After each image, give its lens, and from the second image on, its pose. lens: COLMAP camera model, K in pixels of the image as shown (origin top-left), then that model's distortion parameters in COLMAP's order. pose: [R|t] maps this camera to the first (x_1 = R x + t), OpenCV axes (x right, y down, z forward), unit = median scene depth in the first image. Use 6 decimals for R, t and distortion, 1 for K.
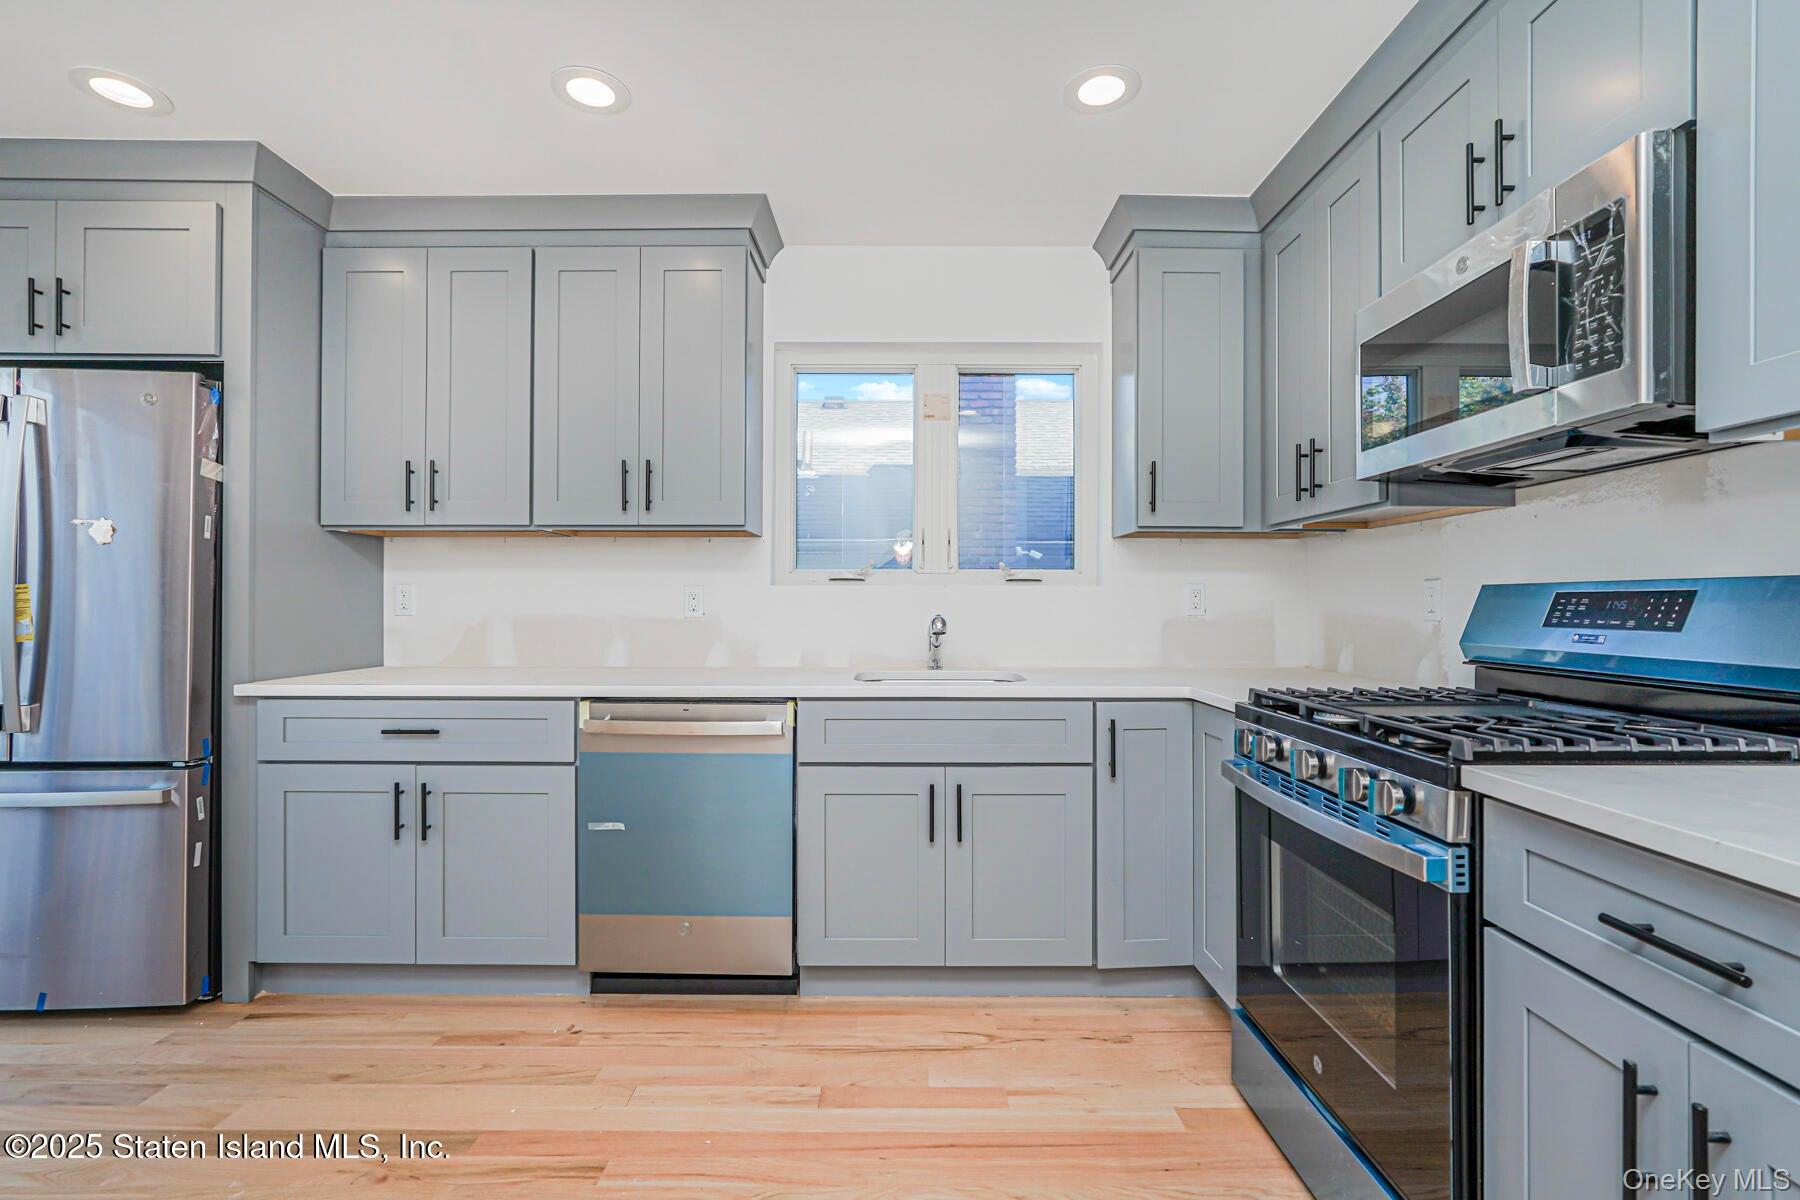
lens RADIAL K [[818.7, 0, 900.1], [0, 818.7, 596.8], [0, 0, 1]] dist [-0.011302, 0.006441]
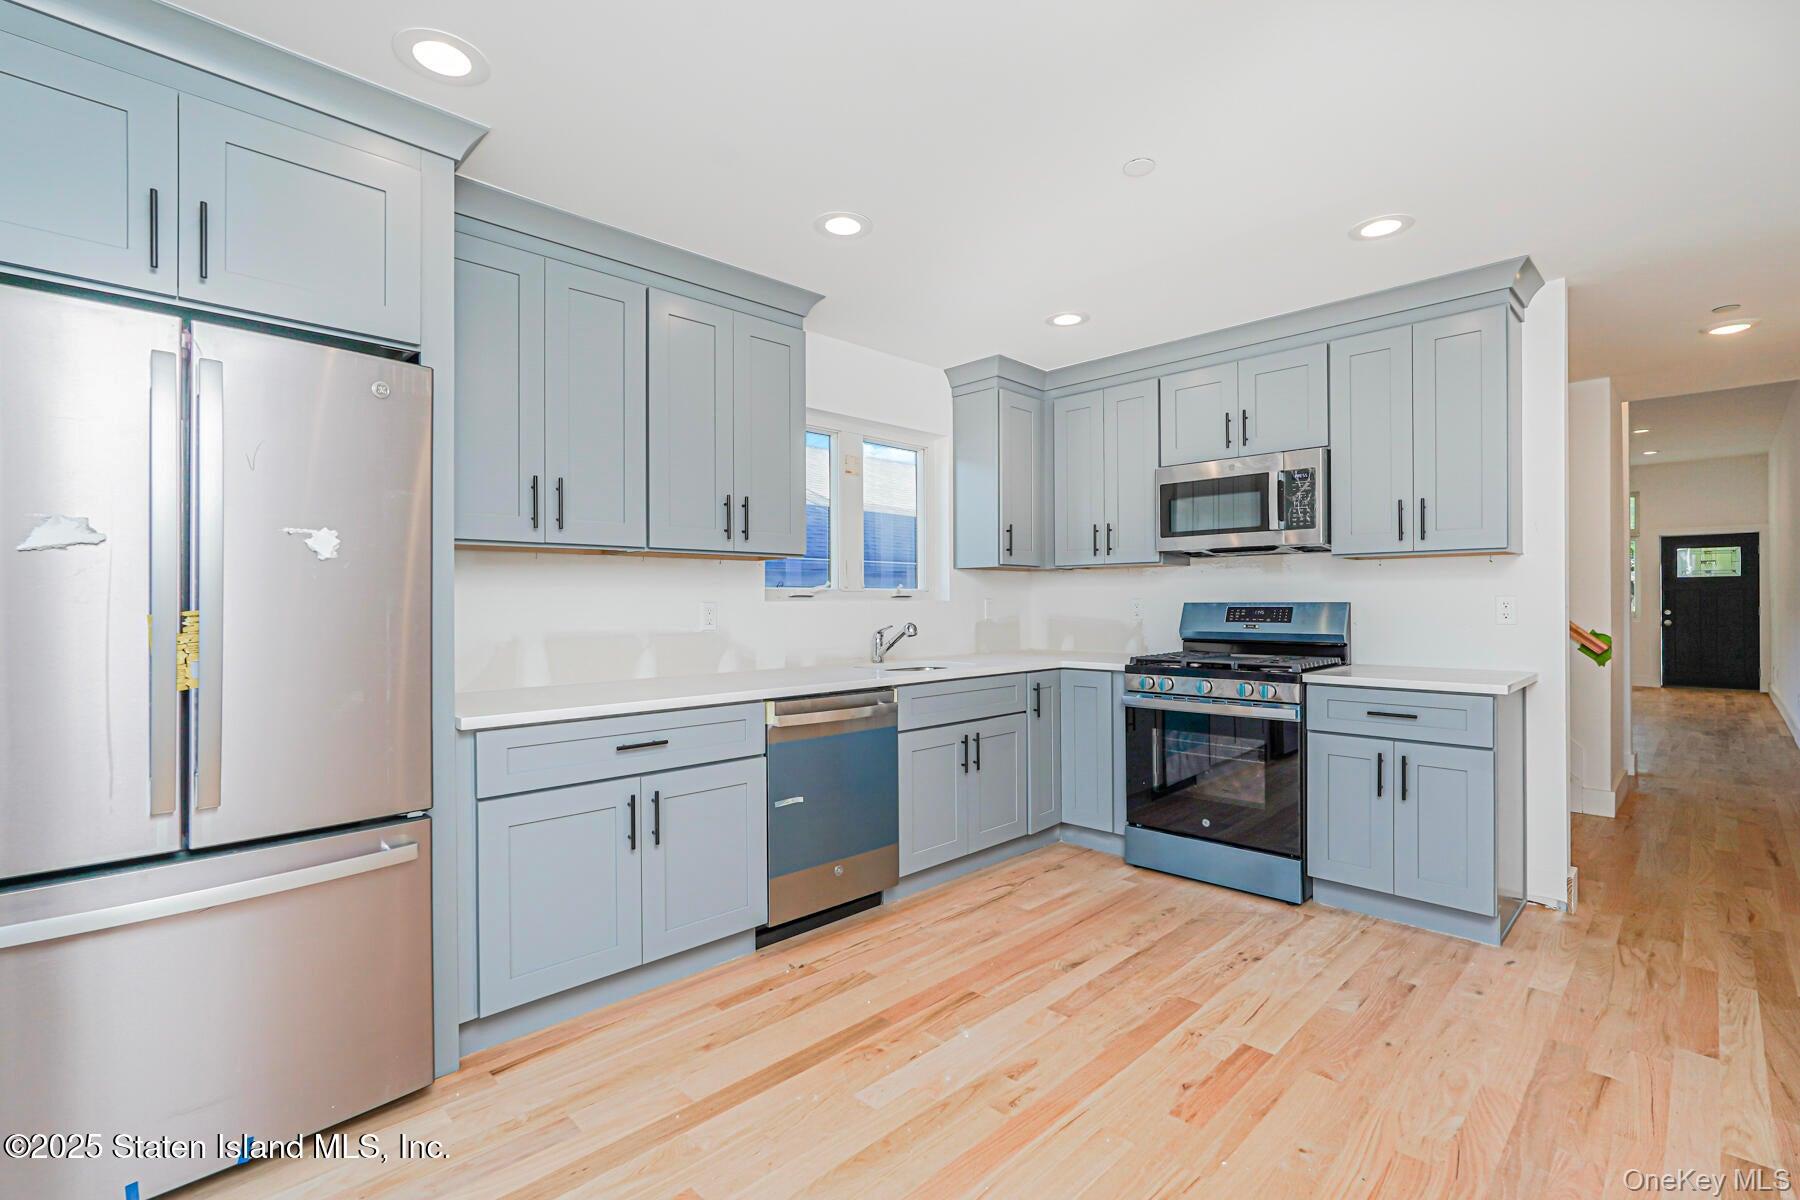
lens RADIAL K [[818.7, 0, 905.0], [0, 818.7, 596.4], [0, 0, 1]] dist [-0.011302, 0.006441]
pose [[0.704788, 0.000417, 0.709418, -1.113867], [0.001645, 0.999996, -0.002221, -0.023789], [-0.709416, 0.002732, 0.704784, 0.011983]]
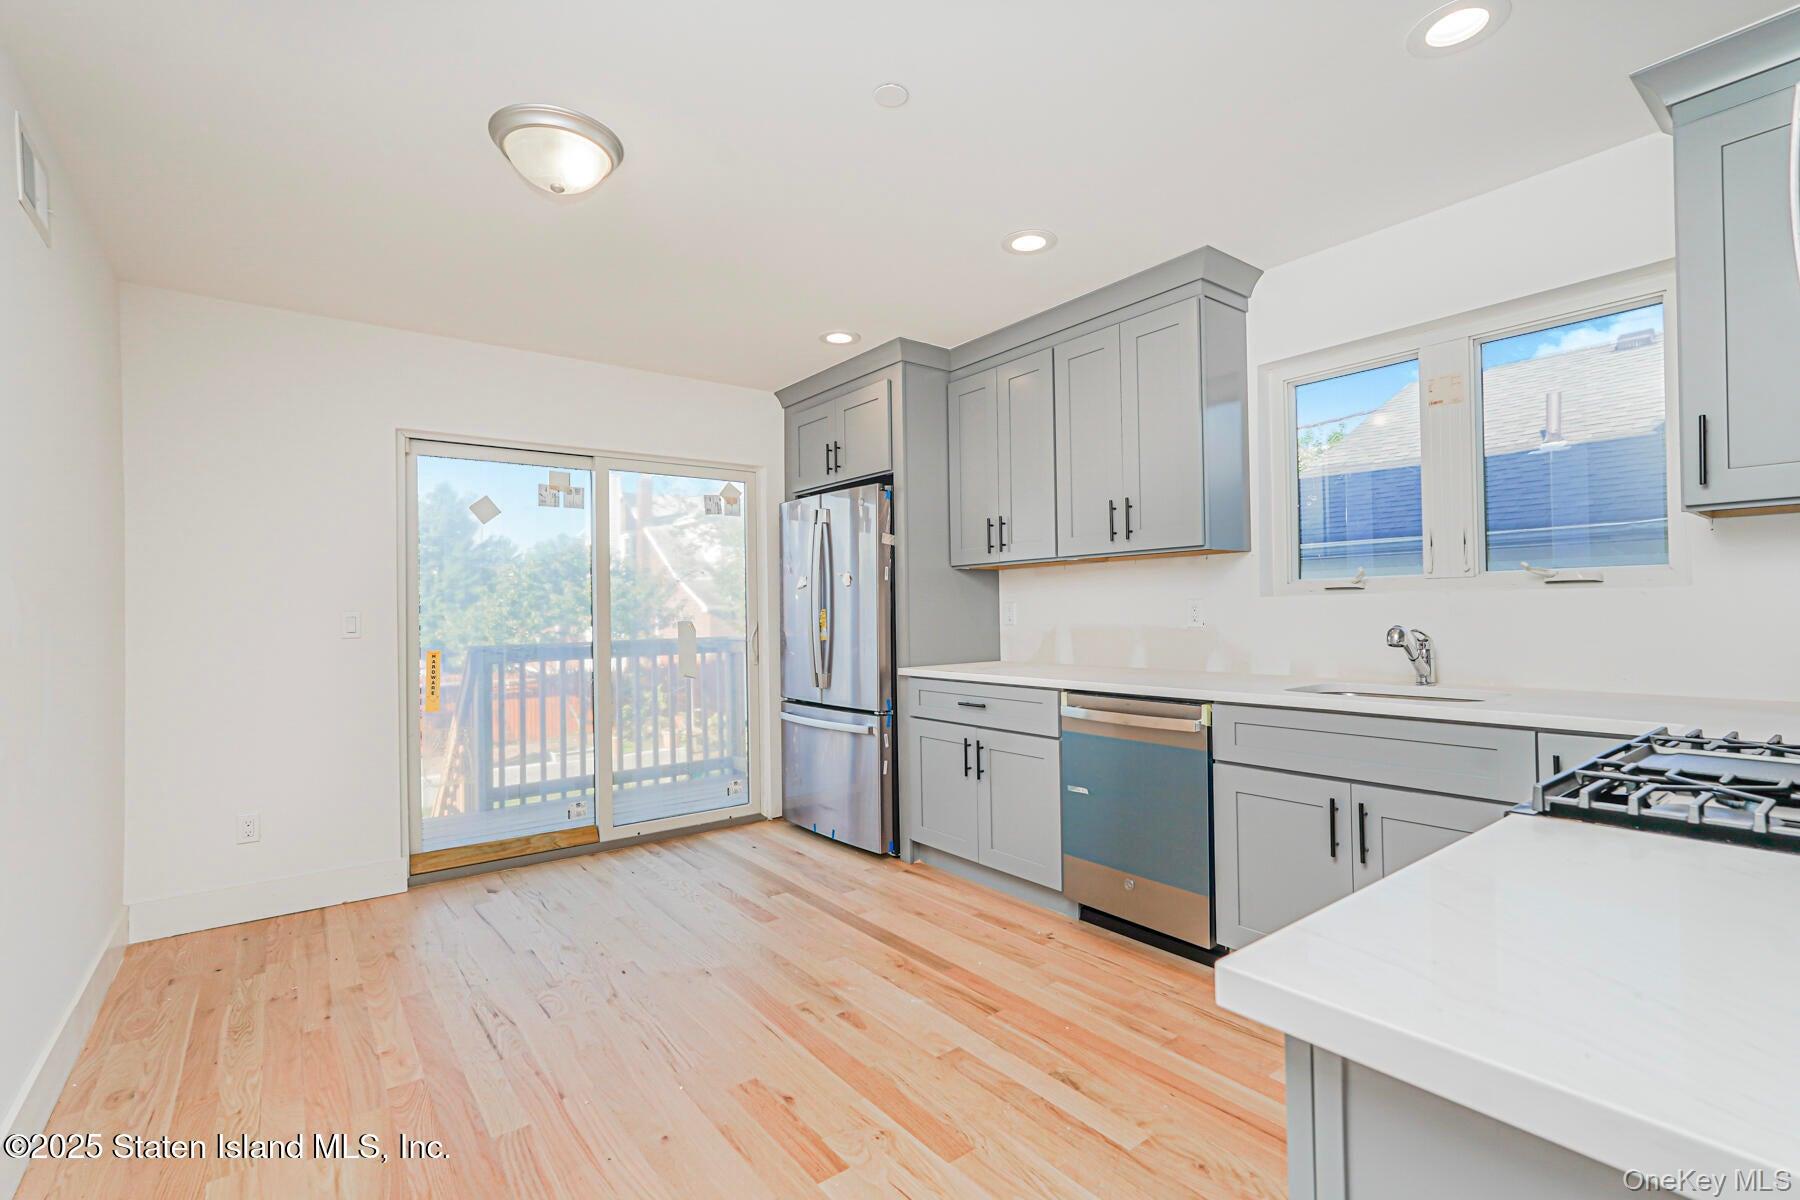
lens RADIAL K [[818.7, 0, 903.1], [0, 818.7, 599.5], [0, 0, 1]] dist [-0.011302, 0.006441]
pose [[0.613683, -0.023616, -0.789199, 0.502263], [0.022021, 0.999676, -0.012790, -0.009479], [0.789245, -0.009530, 0.614004, -0.009497]]
